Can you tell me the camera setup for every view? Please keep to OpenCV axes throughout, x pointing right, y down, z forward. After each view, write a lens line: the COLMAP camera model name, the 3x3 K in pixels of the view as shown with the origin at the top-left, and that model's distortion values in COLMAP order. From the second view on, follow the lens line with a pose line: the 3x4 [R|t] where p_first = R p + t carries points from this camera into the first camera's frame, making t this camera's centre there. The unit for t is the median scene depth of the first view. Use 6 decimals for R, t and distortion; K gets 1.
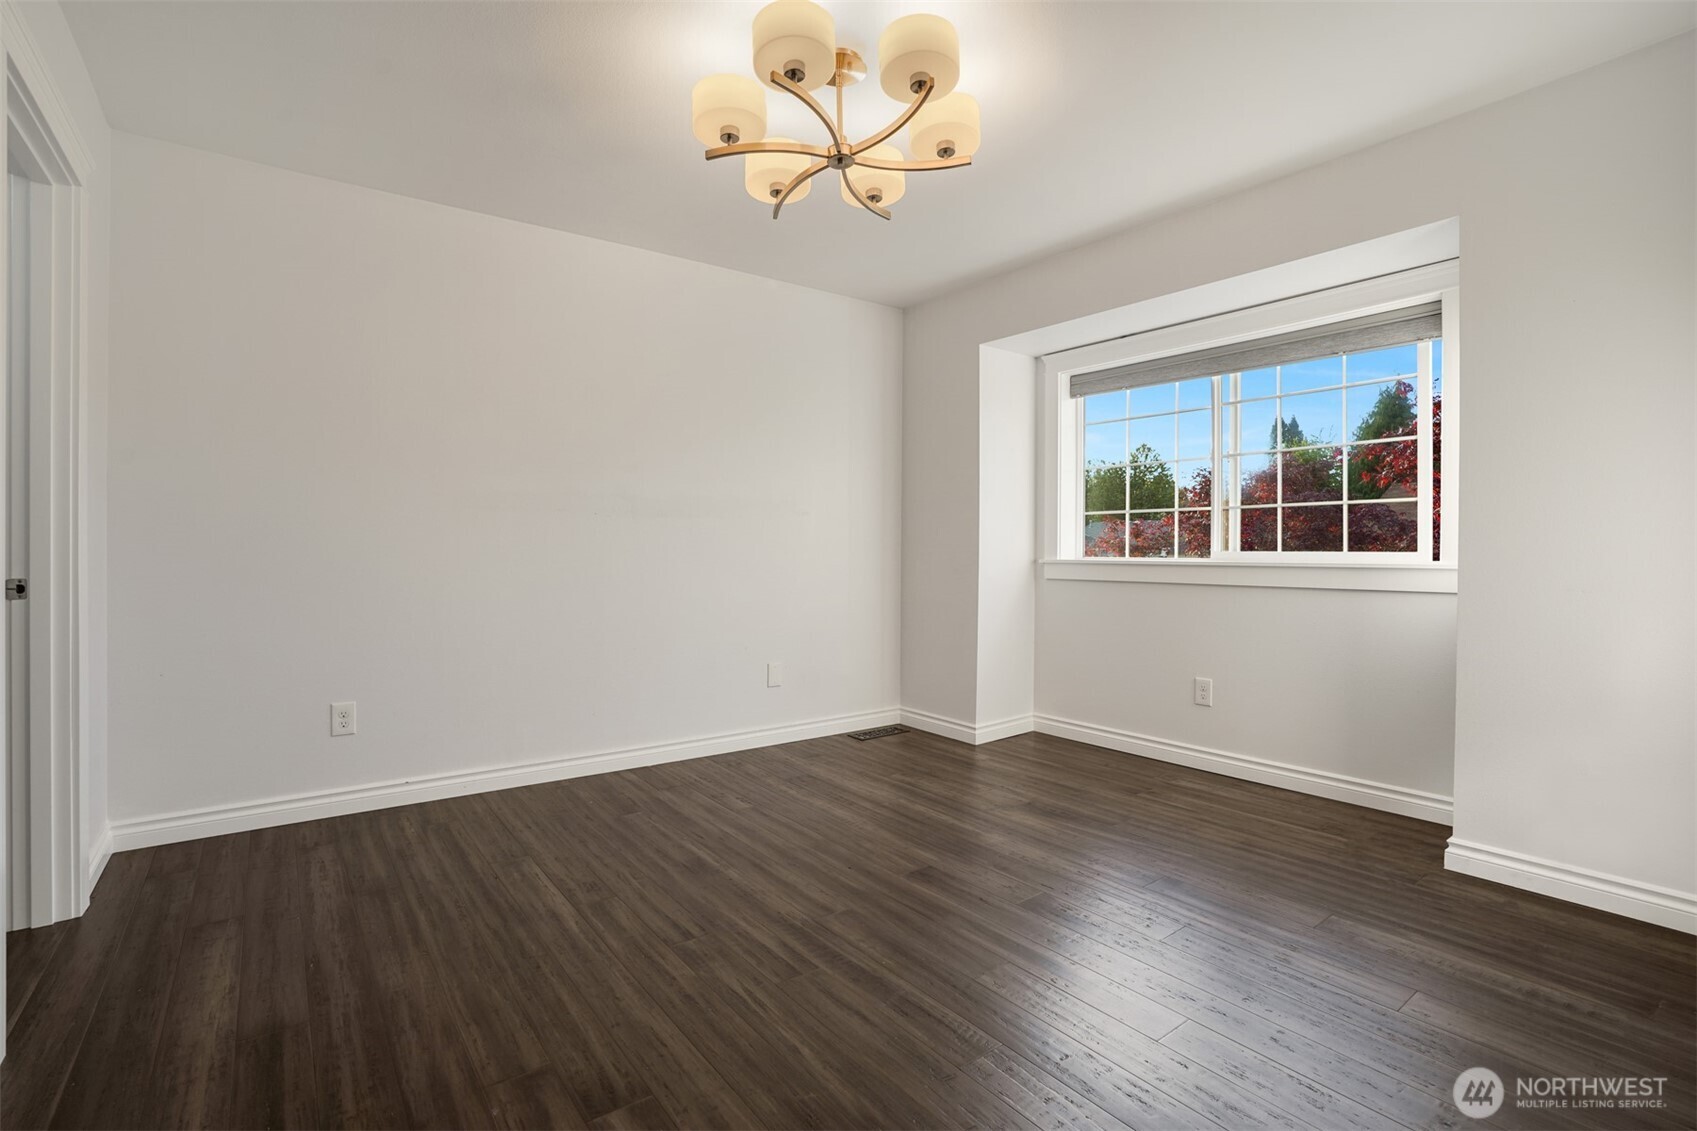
lens RADIAL K [[765.6, 0, 848.5], [0, 765.6, 565.5], [0, 0, 1]] dist [-0.001150, 0.000090]
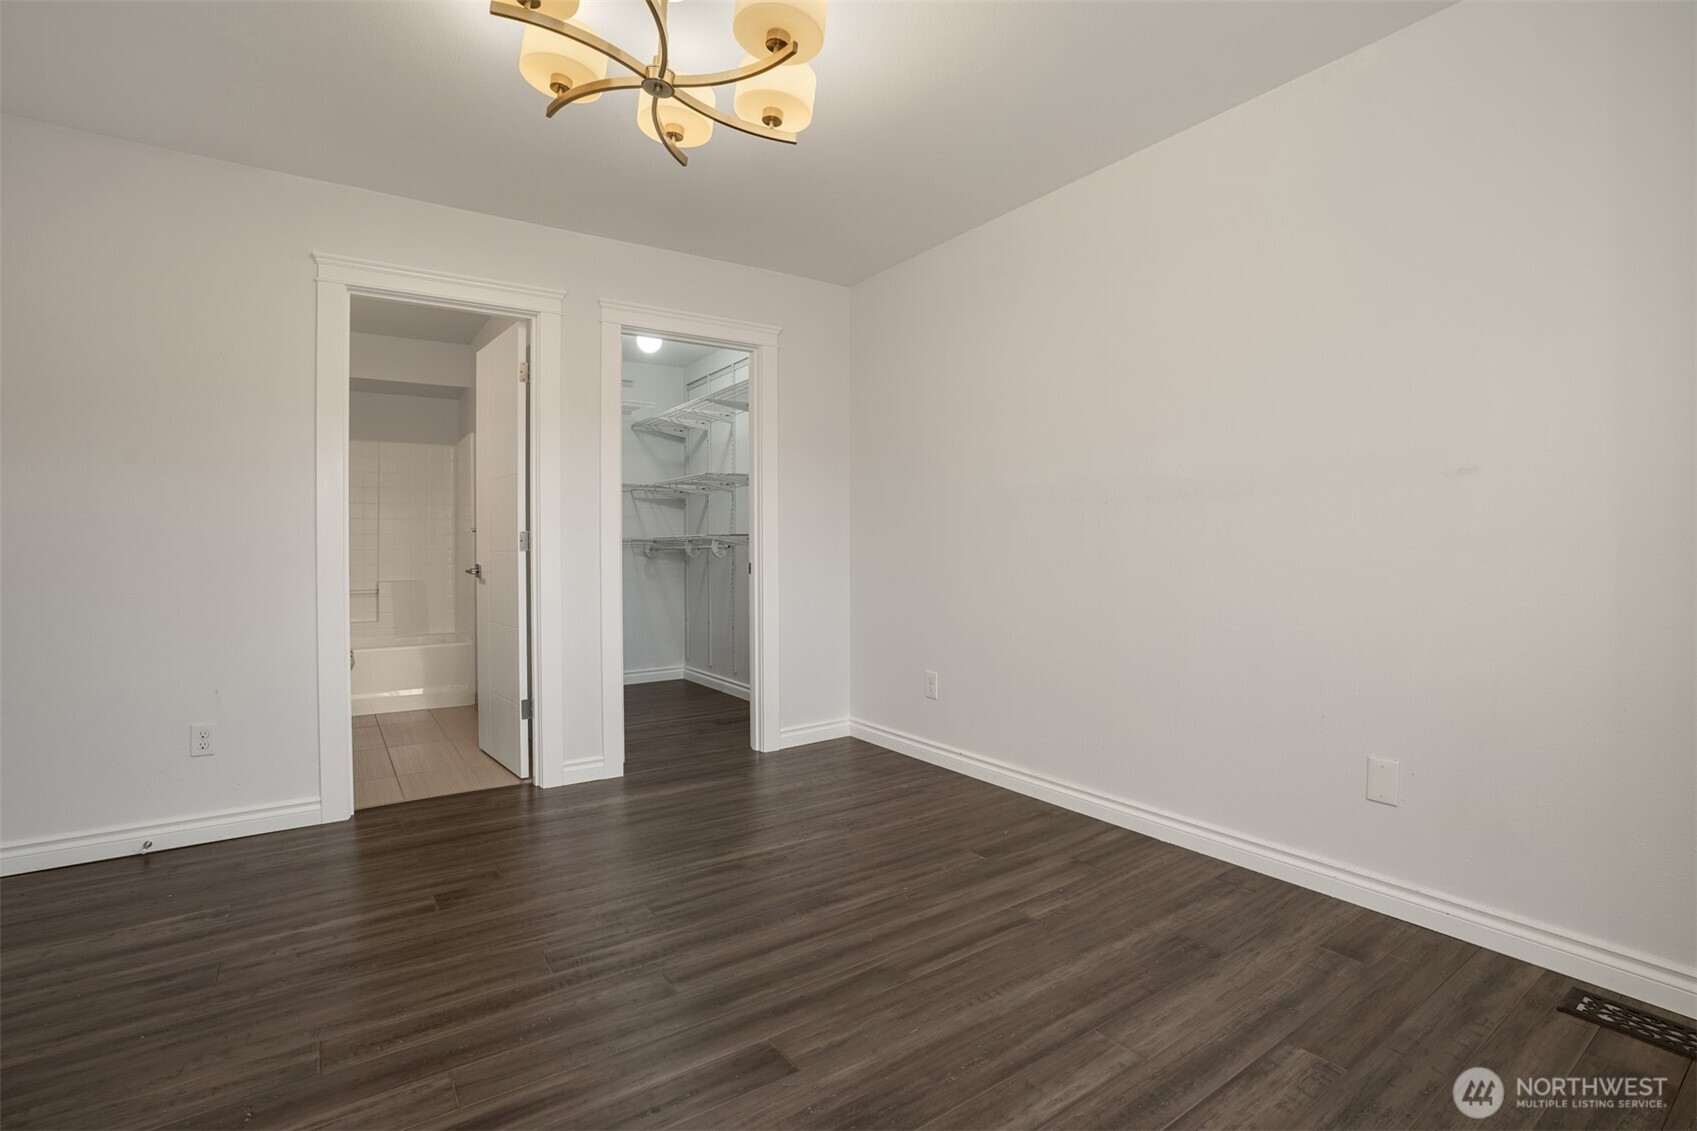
lens RADIAL K [[791.0, 0, 858.2], [0, 791.0, 550.6], [0, 0, 1]] dist [-0.027083, 0.000450]
pose [[-0.035126, -0.004544, -0.999373, 0.612136], [-0.003697, 0.999983, -0.004417, -0.011000], [0.999376, 0.003540, -0.035142, 0.909620]]
